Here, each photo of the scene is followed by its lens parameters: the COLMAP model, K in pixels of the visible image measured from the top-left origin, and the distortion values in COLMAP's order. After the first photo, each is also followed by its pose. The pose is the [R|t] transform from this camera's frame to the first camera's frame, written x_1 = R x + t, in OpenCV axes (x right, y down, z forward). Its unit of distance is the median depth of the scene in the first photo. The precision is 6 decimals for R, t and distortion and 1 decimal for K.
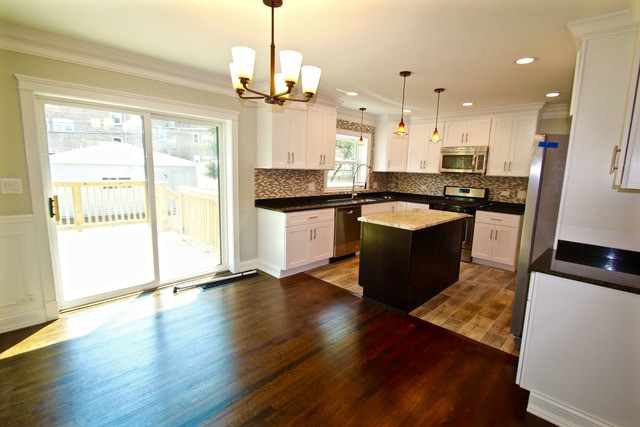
lens RADIAL K [[299.1, 0, 334.9], [0, 299.1, 211.9], [0, 0, 1]] dist [0.002646, -0.011346]
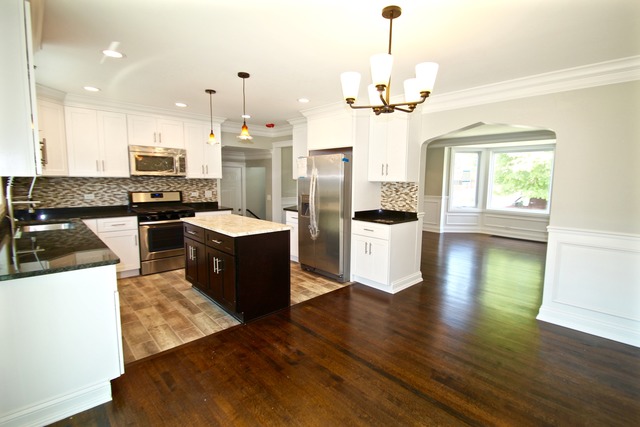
lens RADIAL K [[299.1, 0, 334.9], [0, 299.1, 211.9], [0, 0, 1]] dist [0.002646, -0.011346]
pose [[0.024233, -0.140159, 0.989832, -0.503216], [0.129358, 0.982239, 0.135917, -0.082101], [-0.991302, 0.124749, 0.041934, 0.471666]]
